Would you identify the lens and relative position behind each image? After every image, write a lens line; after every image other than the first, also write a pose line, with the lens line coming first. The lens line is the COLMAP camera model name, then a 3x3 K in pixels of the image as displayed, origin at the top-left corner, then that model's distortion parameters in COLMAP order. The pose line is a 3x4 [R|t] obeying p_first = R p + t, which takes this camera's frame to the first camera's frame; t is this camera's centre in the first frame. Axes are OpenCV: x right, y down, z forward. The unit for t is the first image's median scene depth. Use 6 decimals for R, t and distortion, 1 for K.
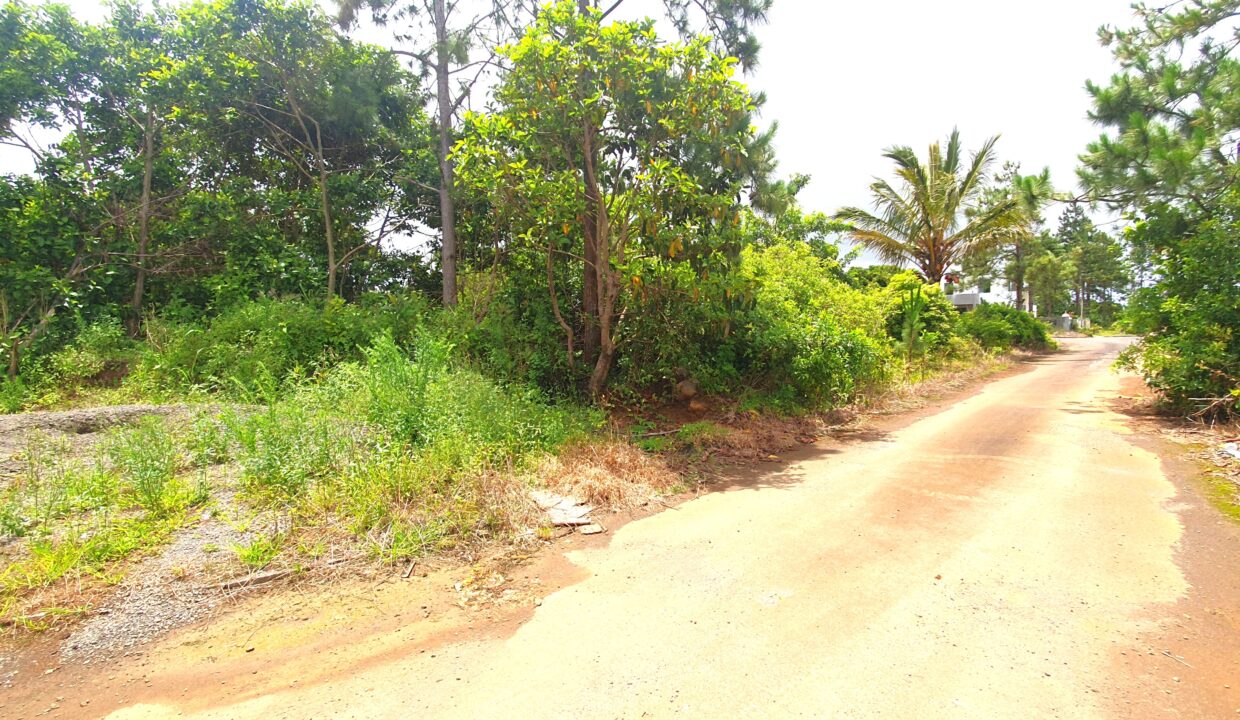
lens RADIAL K [[618.2, 0, 626.7], [0, 618.2, 361.0], [0, 0, 1]] dist [0.007341, -0.000672]
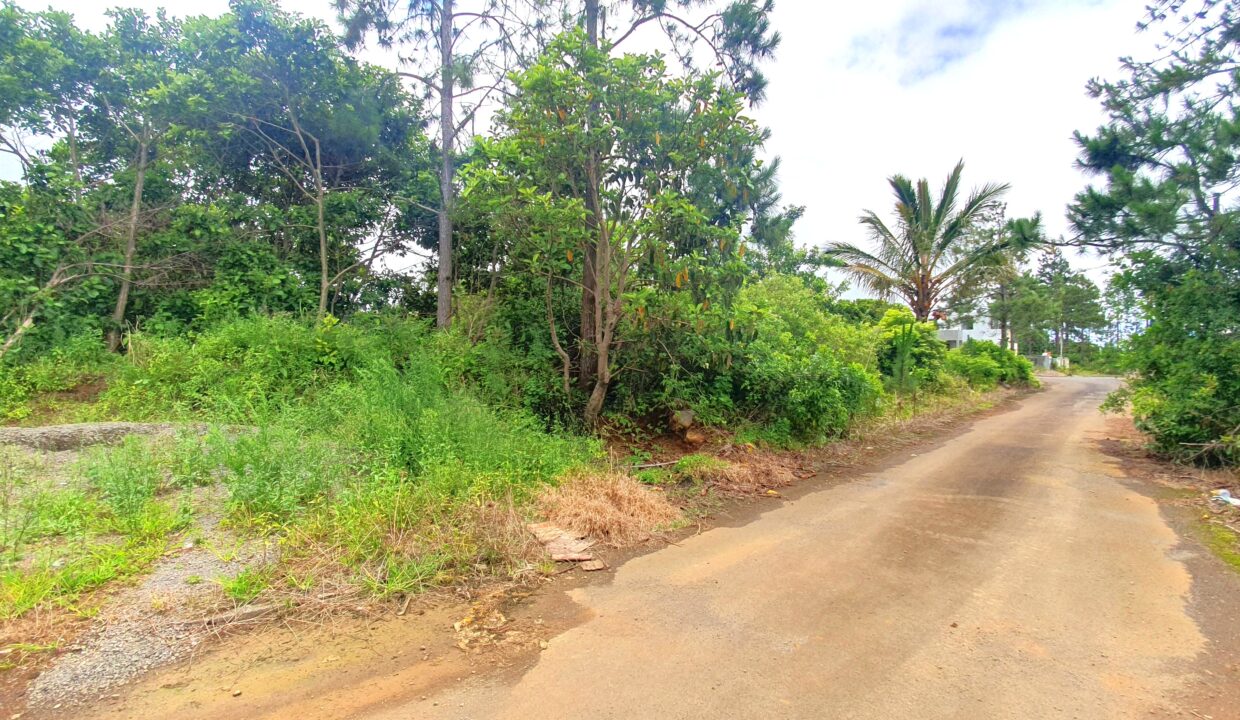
lens RADIAL K [[622.1, 0, 626.9], [0, 622.1, 355.5], [0, 0, 1]] dist [0.006286, 0.001507]
pose [[0.999216, 0.030116, 0.025691, -0.021457], [-0.028790, 0.998307, -0.050531, -0.004166], [-0.027169, 0.049751, 0.998392, 0.007609]]
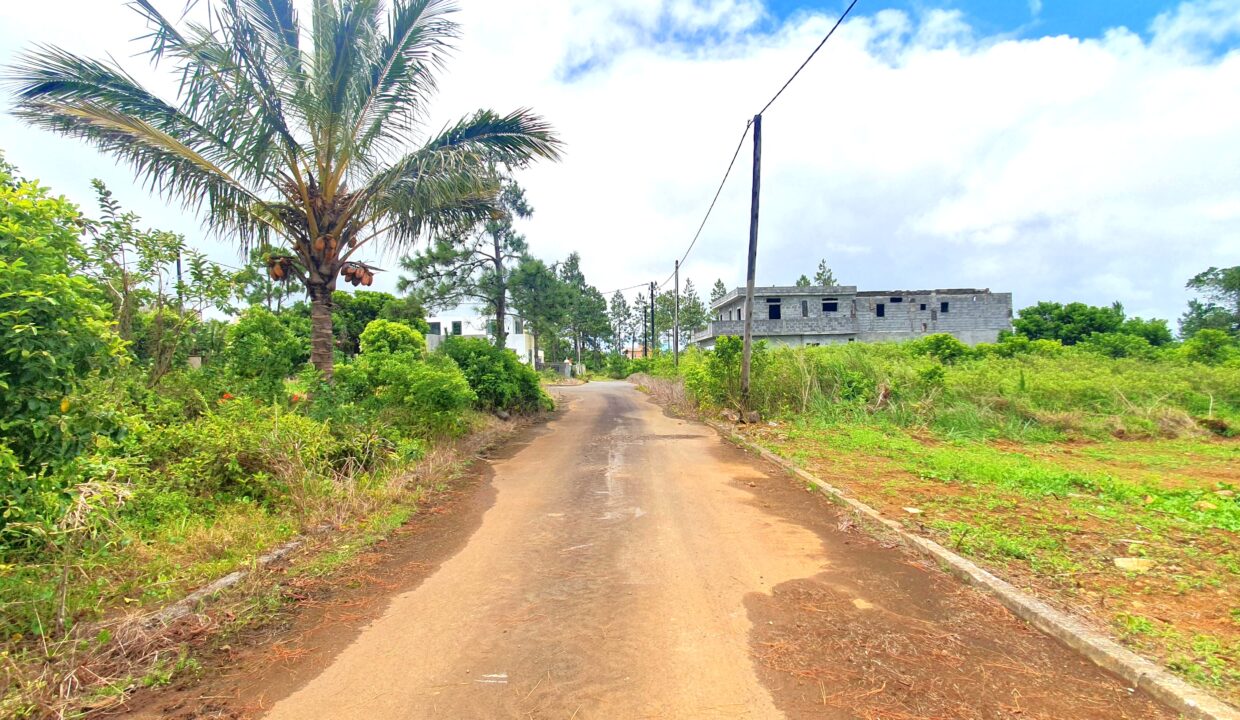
lens RADIAL K [[618.2, 0, 626.7], [0, 618.2, 361.0], [0, 0, 1]] dist [0.007341, -0.000672]
pose [[0.758696, 0.015022, 0.651272, 1.139605], [0.030498, 0.997819, -0.058544, -0.110943], [-0.650731, 0.064280, 0.756583, 1.581068]]
